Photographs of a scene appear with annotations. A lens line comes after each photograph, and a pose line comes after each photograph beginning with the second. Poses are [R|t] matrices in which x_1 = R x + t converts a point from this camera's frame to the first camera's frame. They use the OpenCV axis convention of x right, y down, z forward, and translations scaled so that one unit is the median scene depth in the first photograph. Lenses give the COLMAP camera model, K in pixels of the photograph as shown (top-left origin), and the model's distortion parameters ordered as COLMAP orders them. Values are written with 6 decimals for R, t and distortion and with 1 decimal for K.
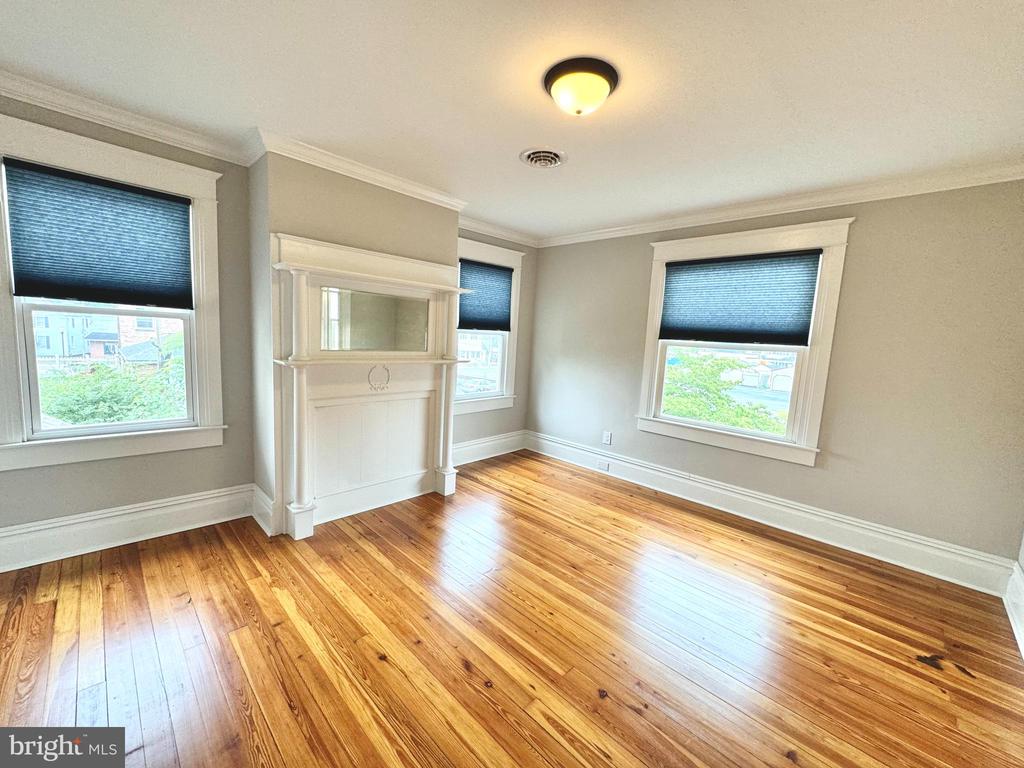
lens RADIAL K [[408.1, 0, 510.4], [0, 408.1, 382.8], [0, 0, 1]] dist [0.008667, 0.000631]
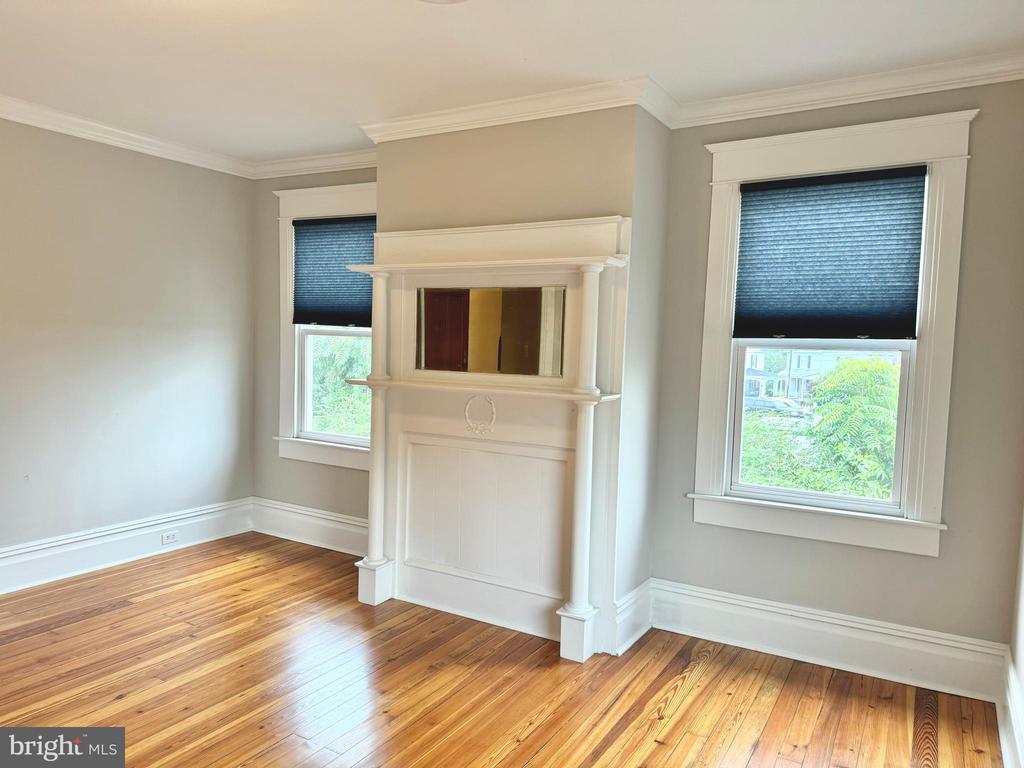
lens RADIAL K [[721.5, 0, 505.5], [0, 721.5, 388.0], [0, 0, 1]] dist [0.042335, -0.024734]
pose [[0.243283, 0.015888, -0.969825, 0.775640], [-0.128373, 0.991598, -0.015957, -0.039133], [0.961423, 0.128381, 0.243278, 0.732834]]
